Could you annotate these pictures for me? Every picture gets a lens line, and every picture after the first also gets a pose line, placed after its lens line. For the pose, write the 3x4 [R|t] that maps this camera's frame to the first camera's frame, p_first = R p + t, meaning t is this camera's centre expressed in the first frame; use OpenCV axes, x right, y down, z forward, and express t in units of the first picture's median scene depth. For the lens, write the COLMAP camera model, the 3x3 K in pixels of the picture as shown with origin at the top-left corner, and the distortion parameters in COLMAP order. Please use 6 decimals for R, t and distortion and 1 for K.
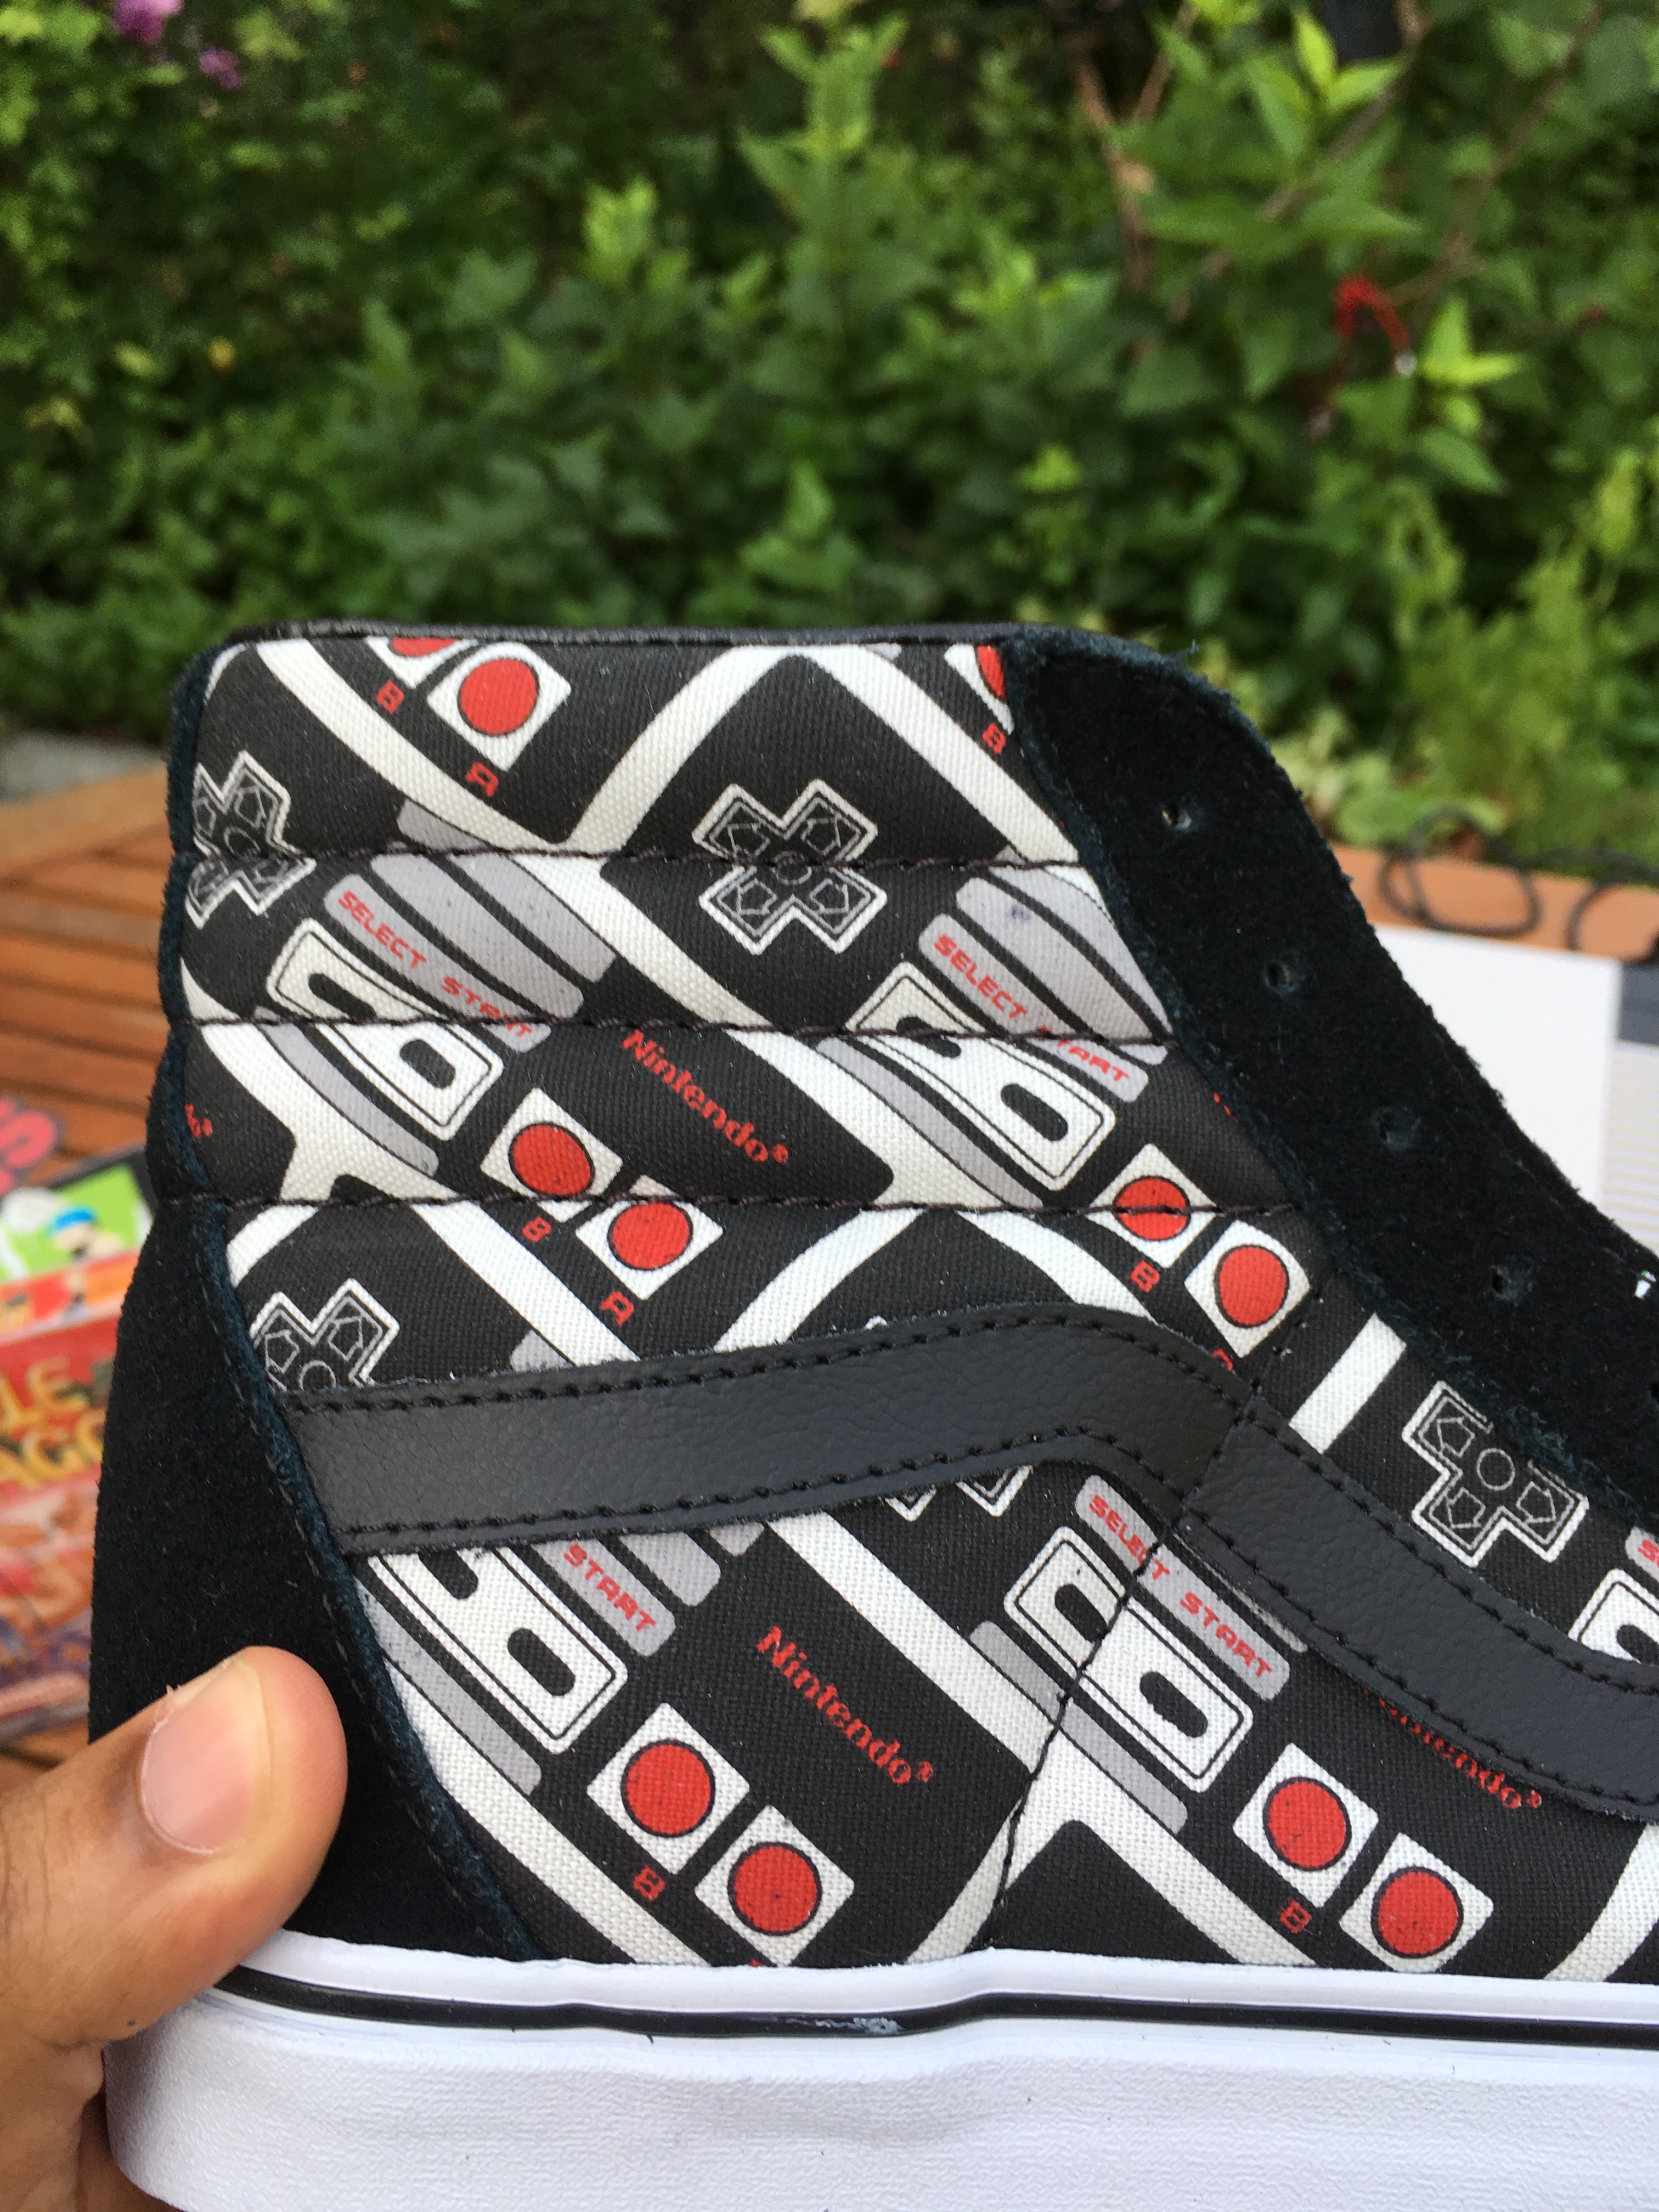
lens RADIAL K [[1940.7, 0, 829.5], [0, 1940.7, 1106.0], [0, 0, 1]] dist [0.056380, -0.005395]
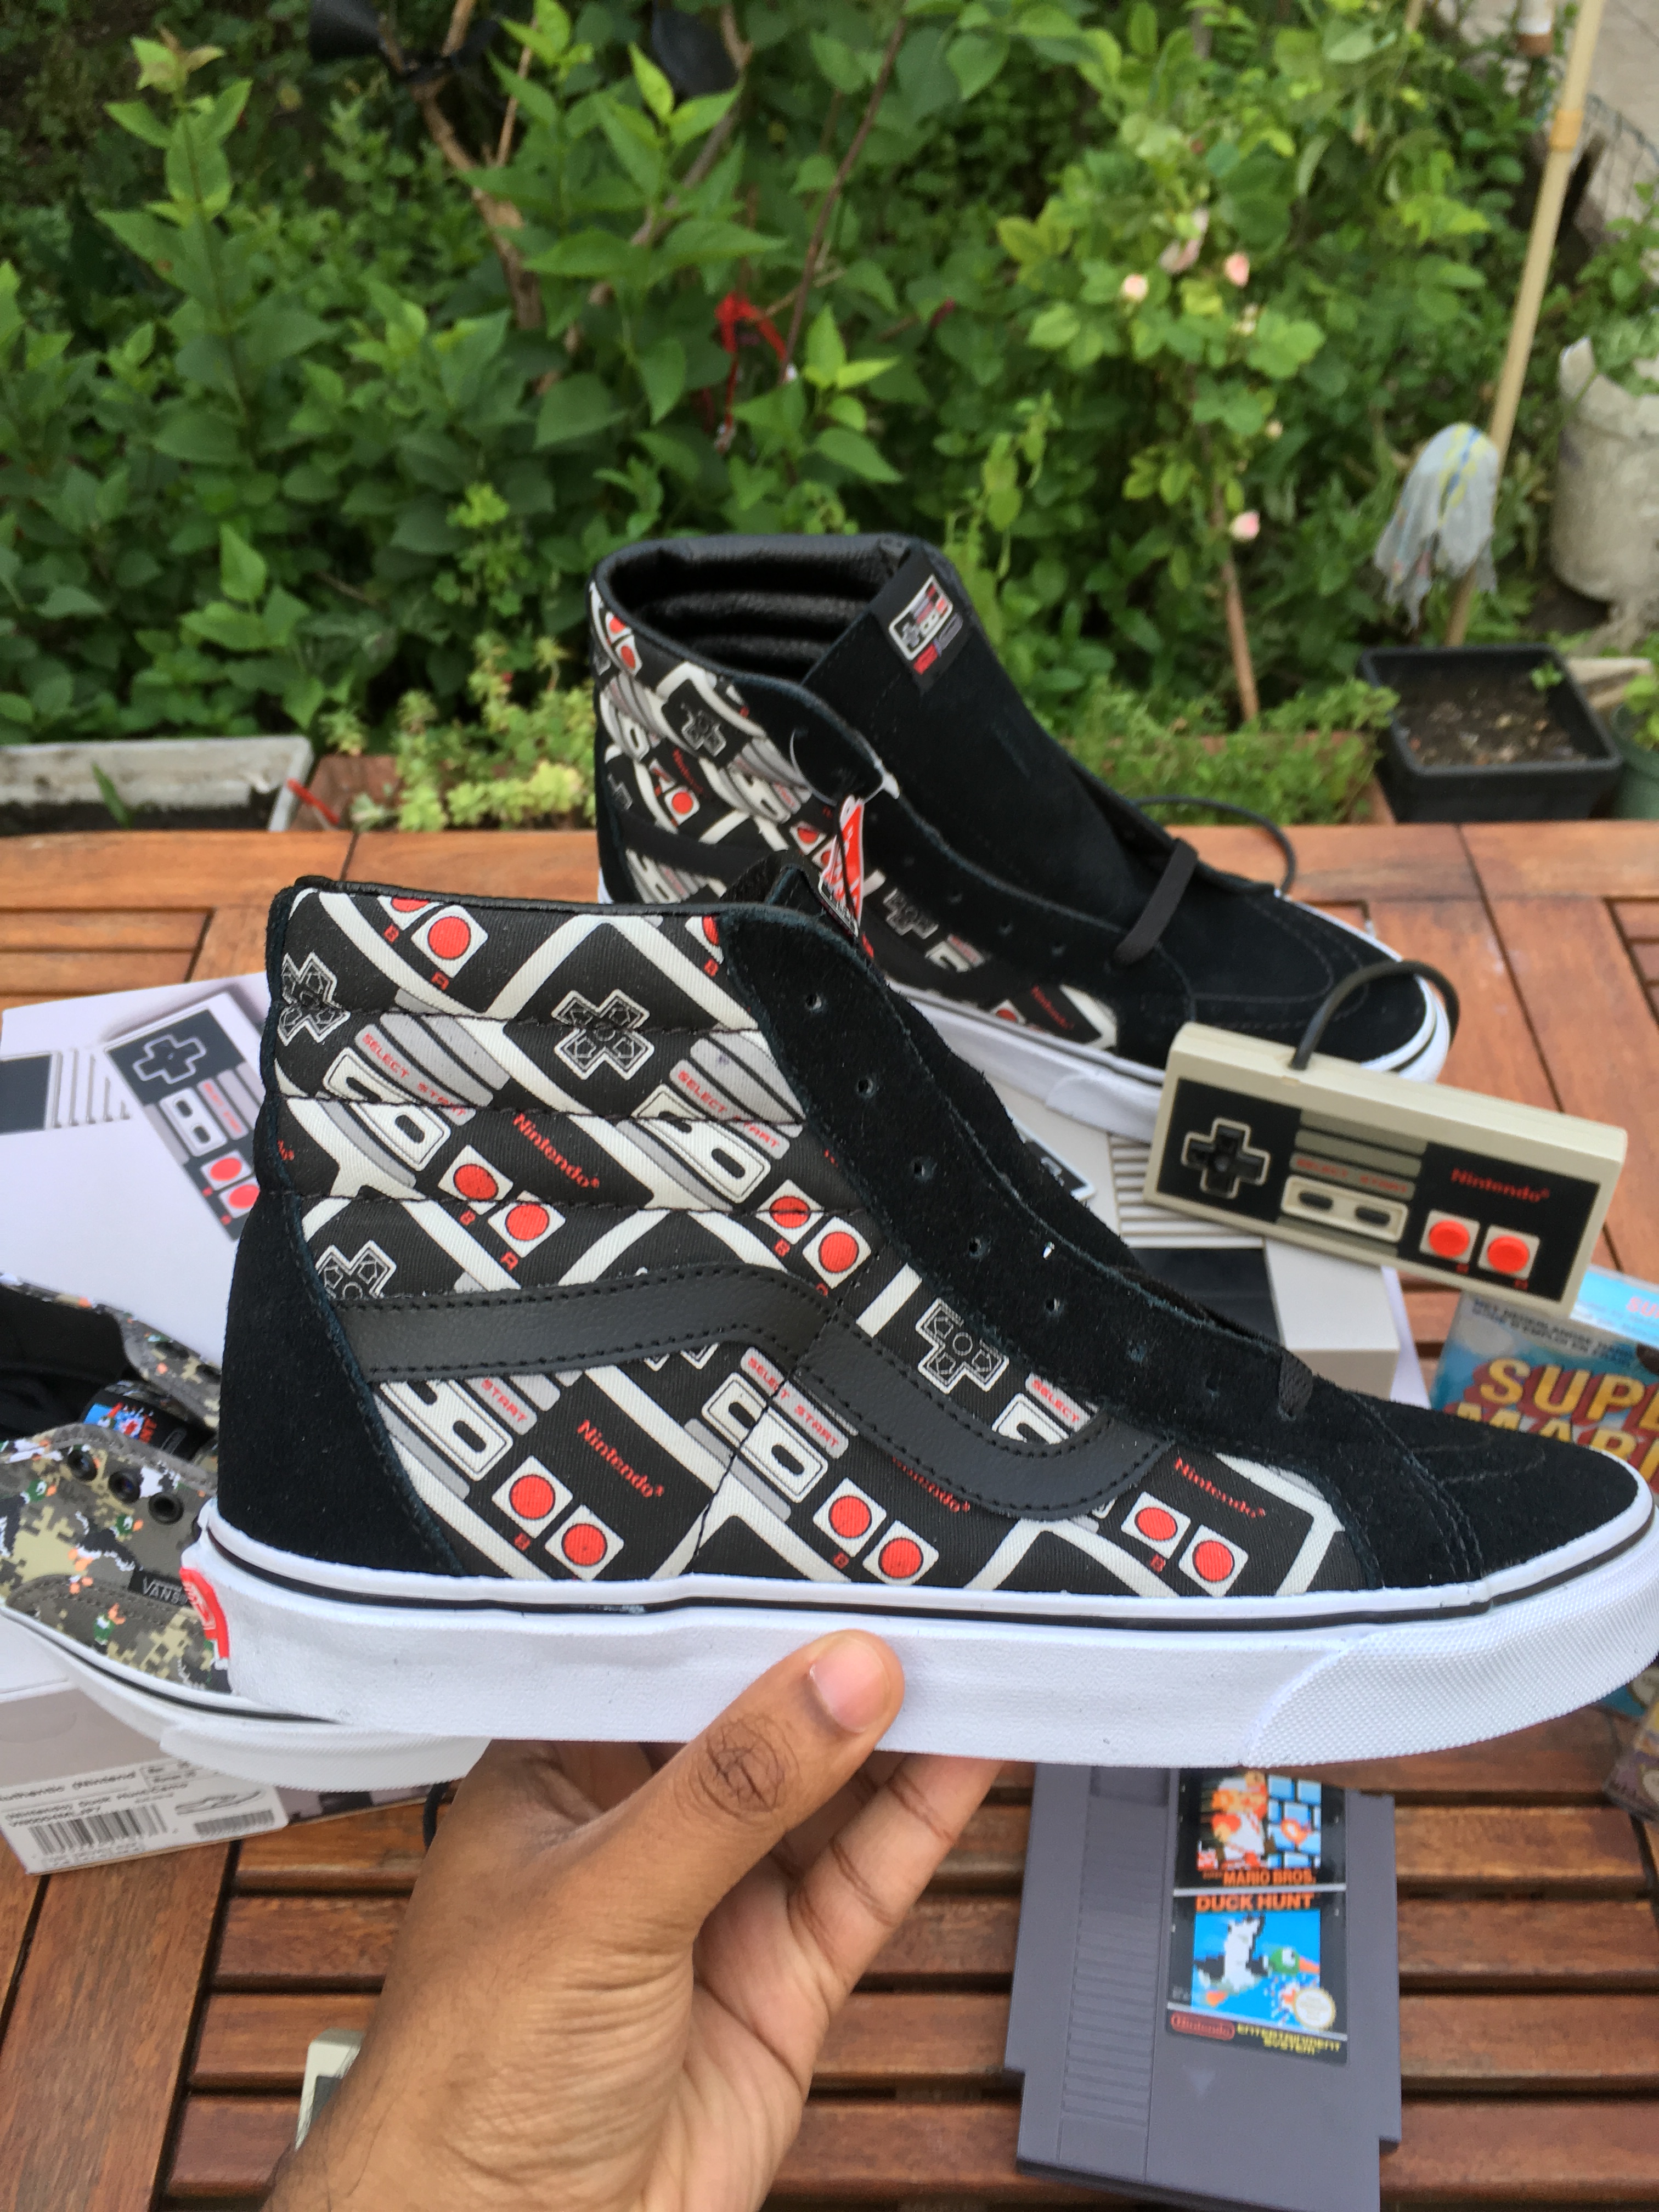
lens RADIAL K [[1820.3, 0, 836.8], [0, 1820.3, 1111.8], [0, 0, 1]] dist [0.011804, 0.000720]
pose [[0.998073, 0.021433, 0.058234, 0.107185], [-0.027393, 0.994246, 0.103558, -0.238651], [-0.055680, -0.104954, 0.992917, -0.803622]]
